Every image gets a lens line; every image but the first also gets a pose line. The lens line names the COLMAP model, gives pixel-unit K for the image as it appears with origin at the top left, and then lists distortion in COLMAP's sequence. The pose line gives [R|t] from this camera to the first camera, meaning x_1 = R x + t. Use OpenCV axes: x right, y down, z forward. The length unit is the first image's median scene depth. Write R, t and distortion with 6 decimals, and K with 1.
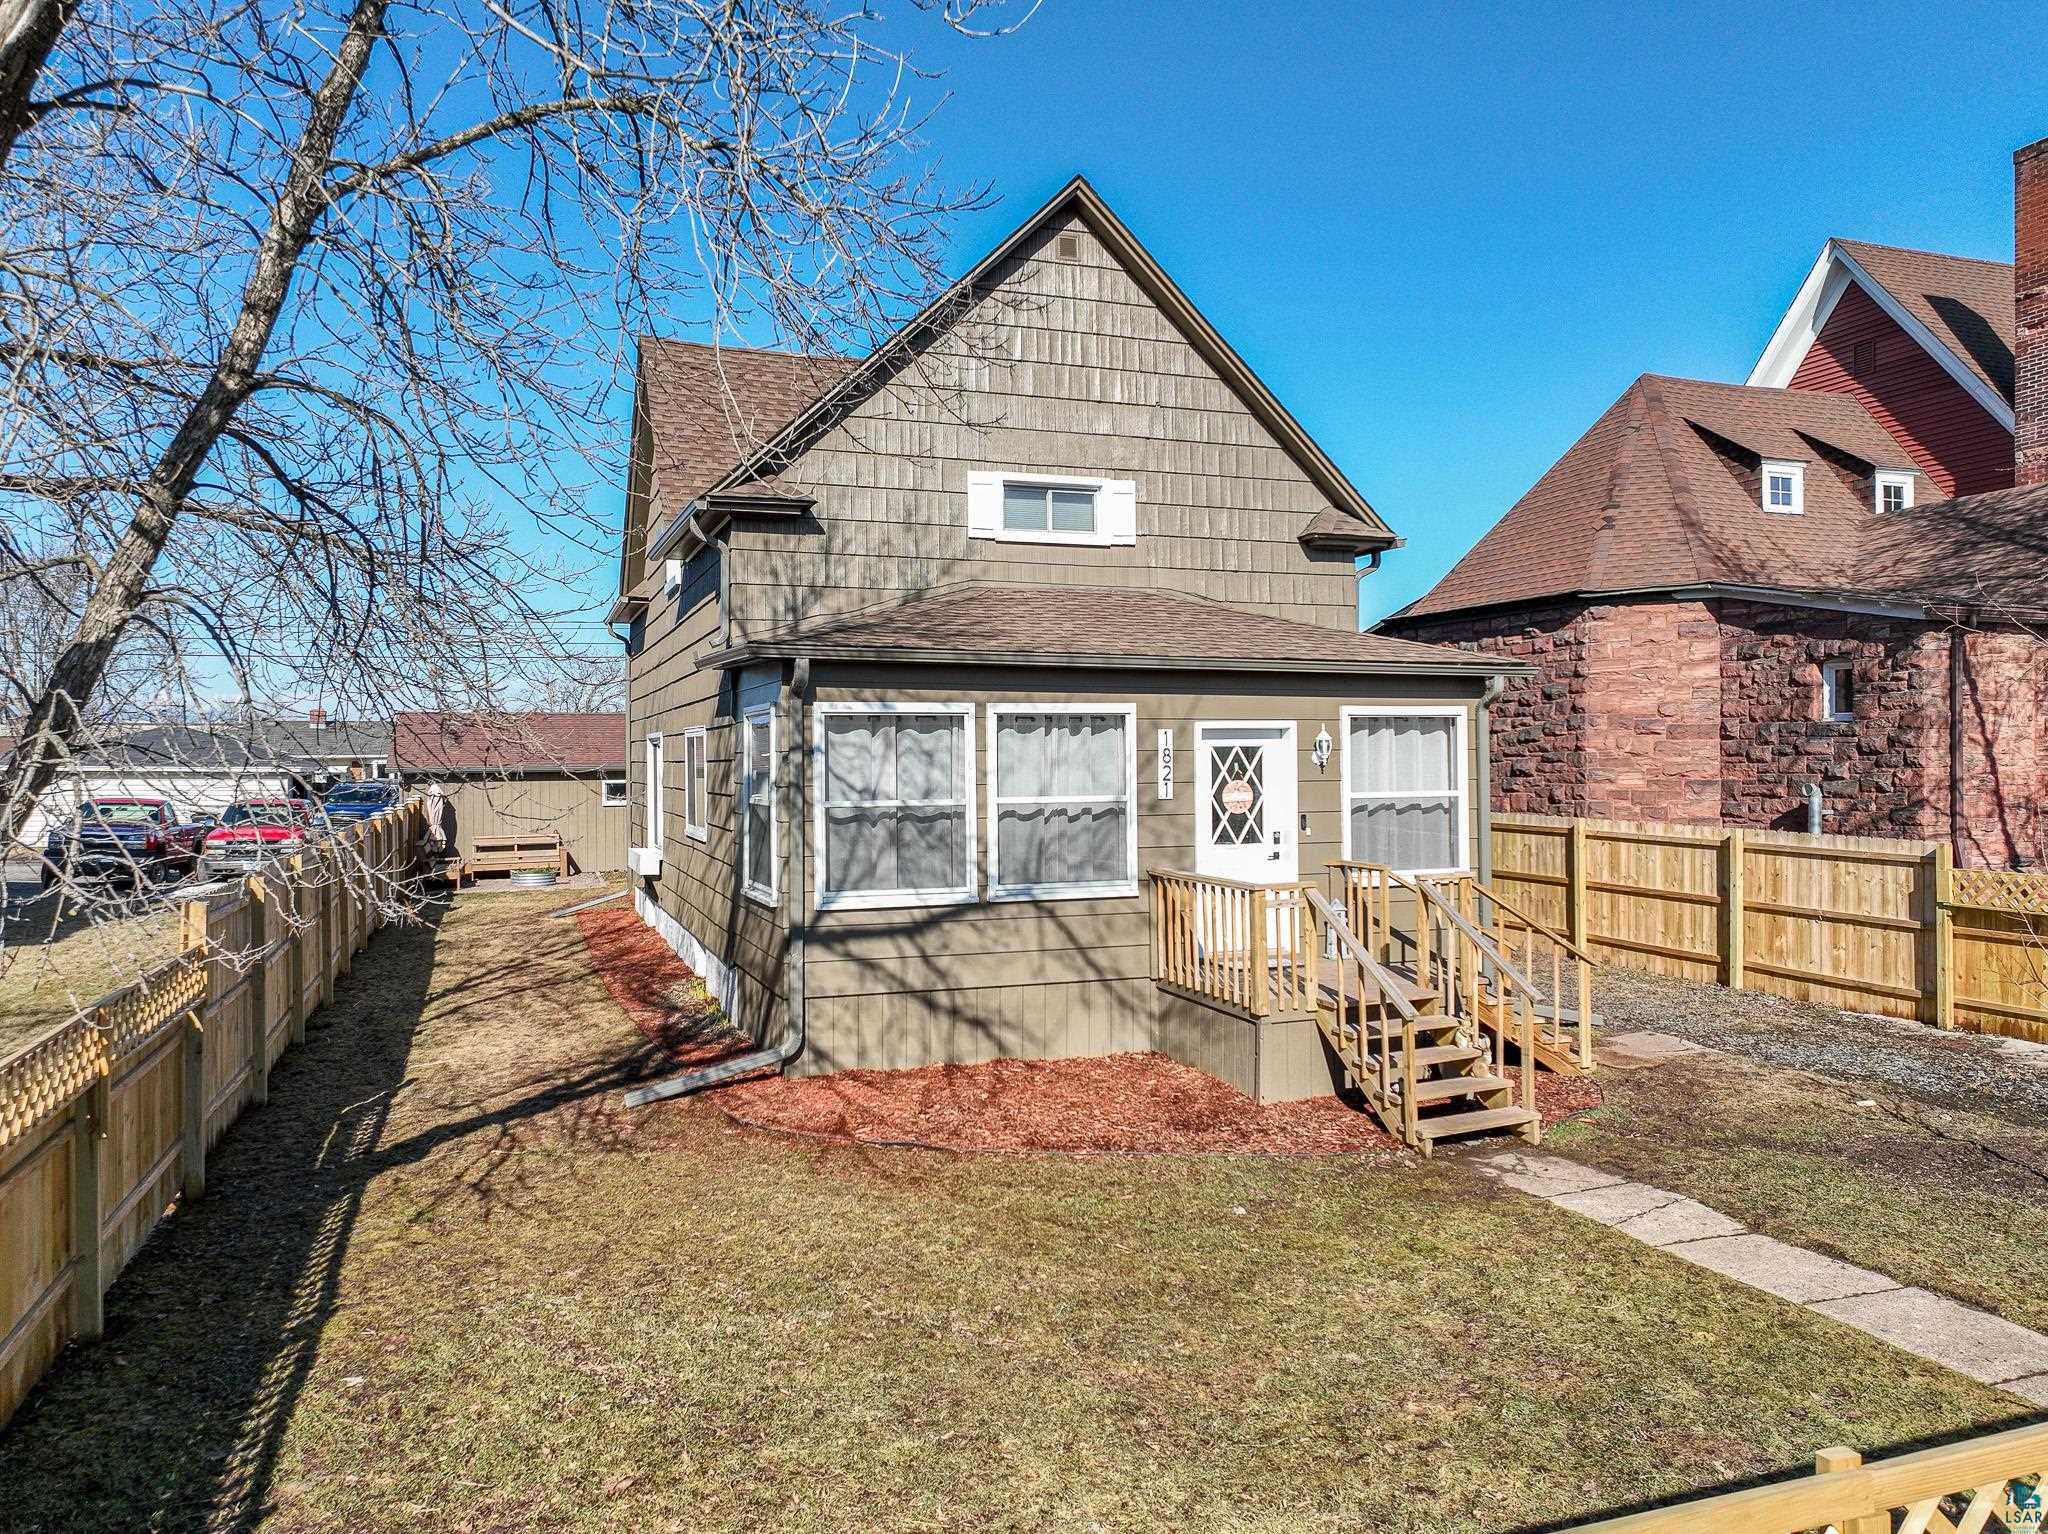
lens RADIAL K [[1437.5, 0, 1018.8], [0, 1437.5, 797.9], [0, 0, 1]] dist [-0.007192, 0.021279]
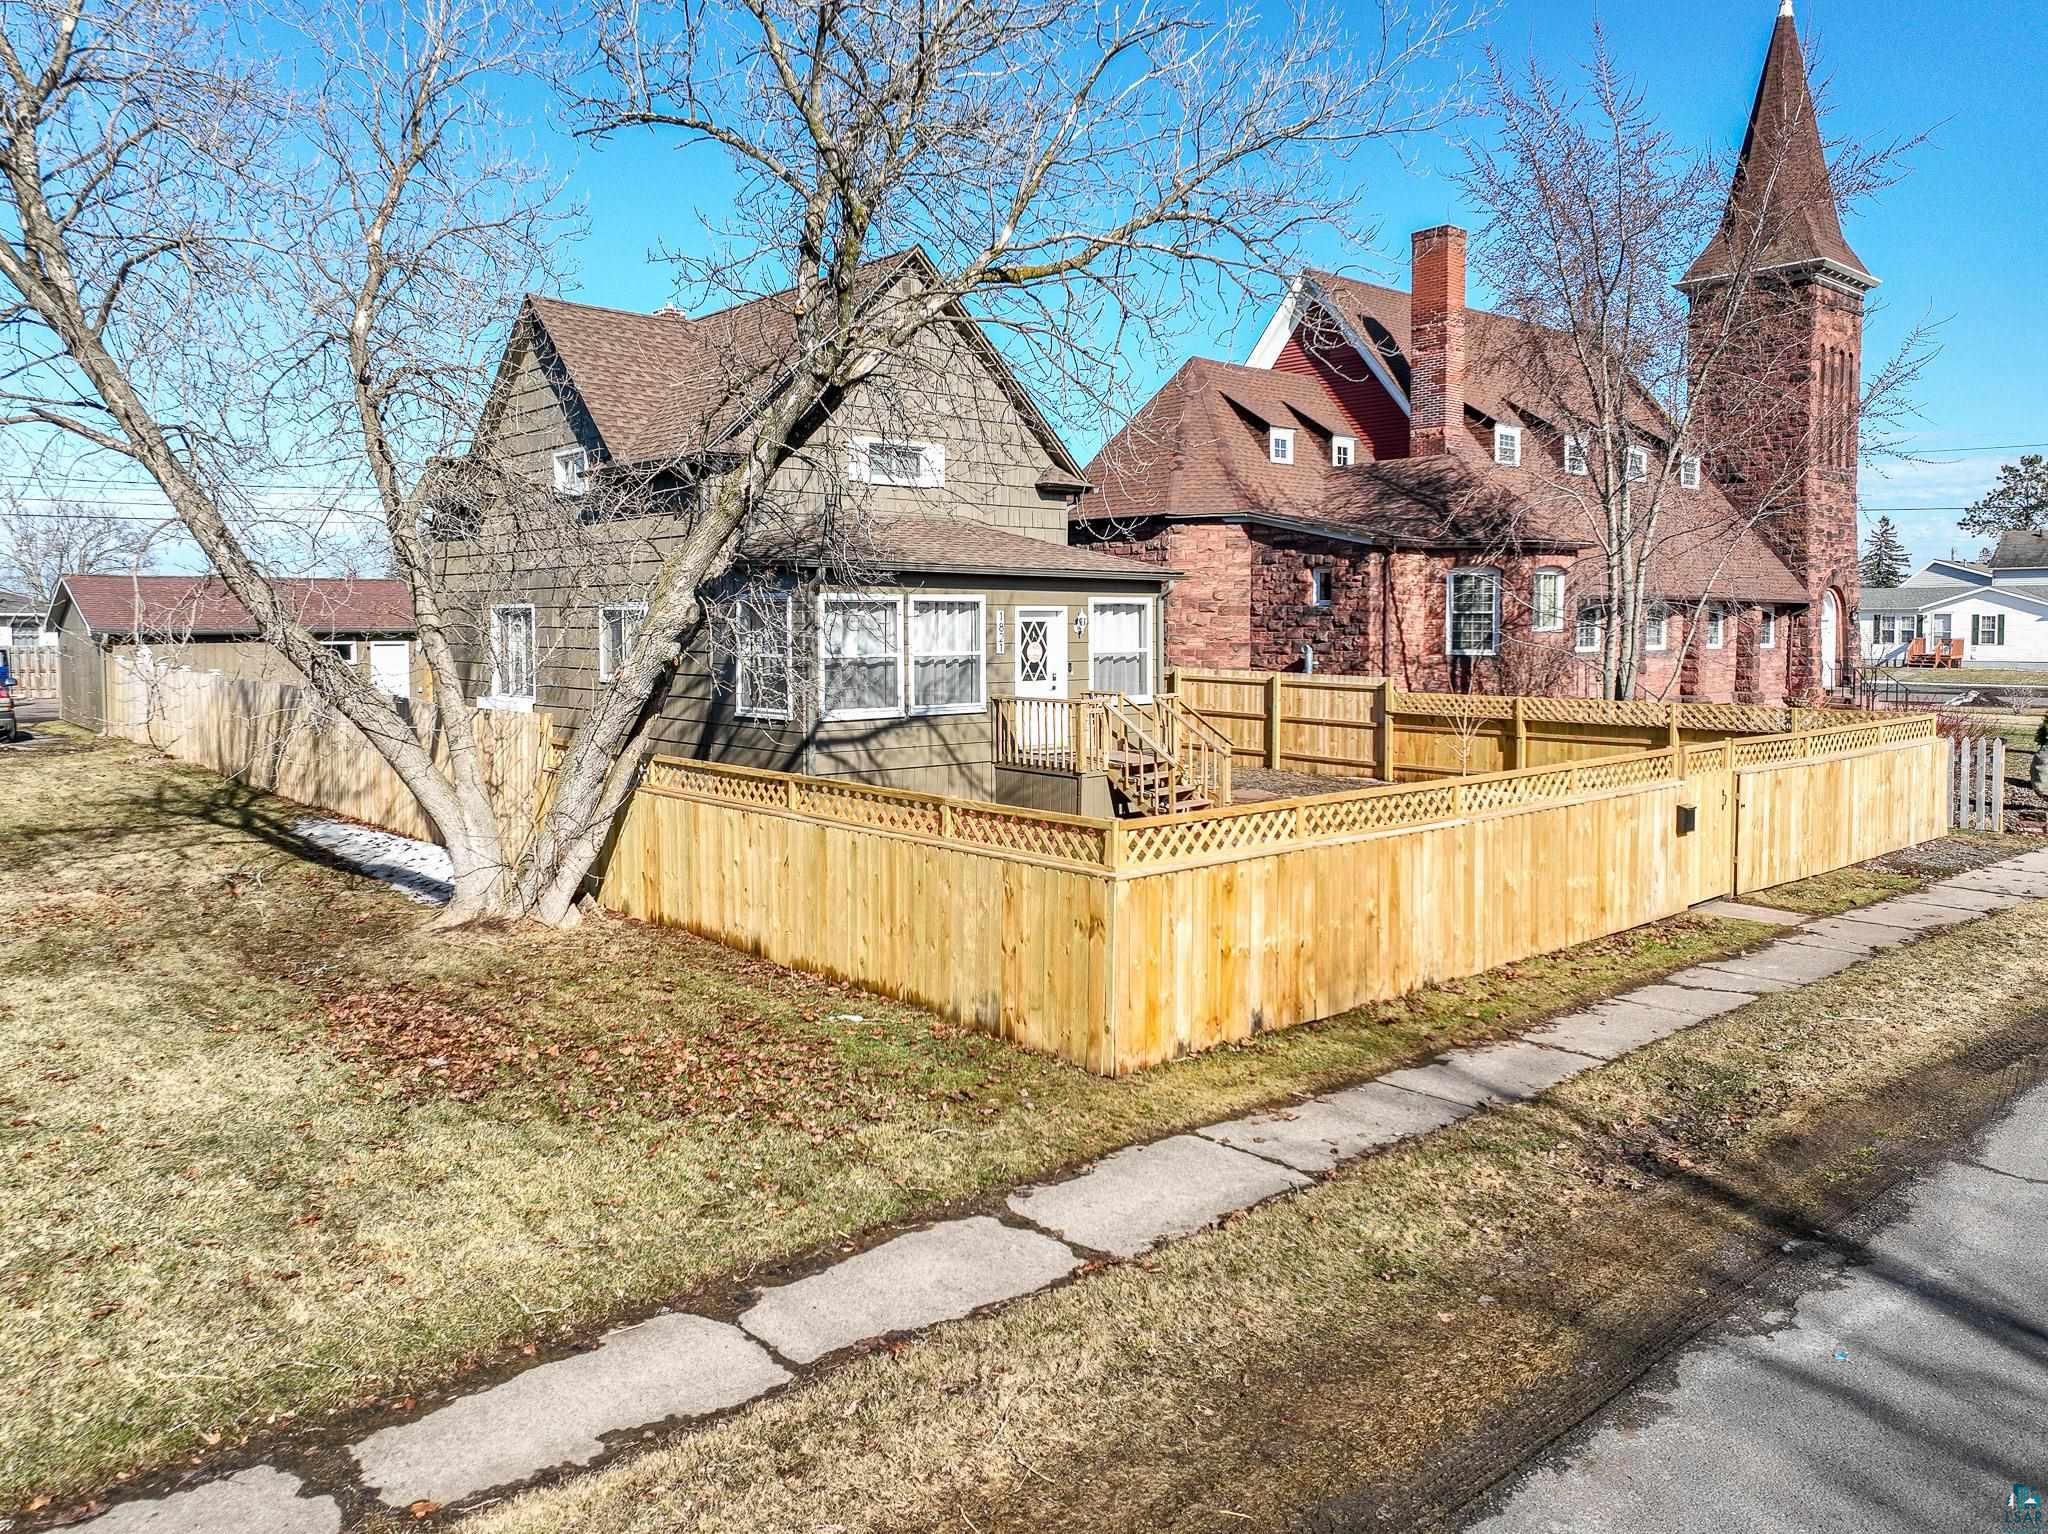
lens RADIAL K [[1447.4, 0, 1024.0], [0, 1447.4, 767.0], [0, 0, 1]] dist [0.000067, 0.000402]
pose [[0.931344, -0.029655, 0.362931, -0.388954], [0.003137, 0.997295, 0.073437, 0.007271], [-0.364127, -0.067256, 0.928918, -0.457640]]
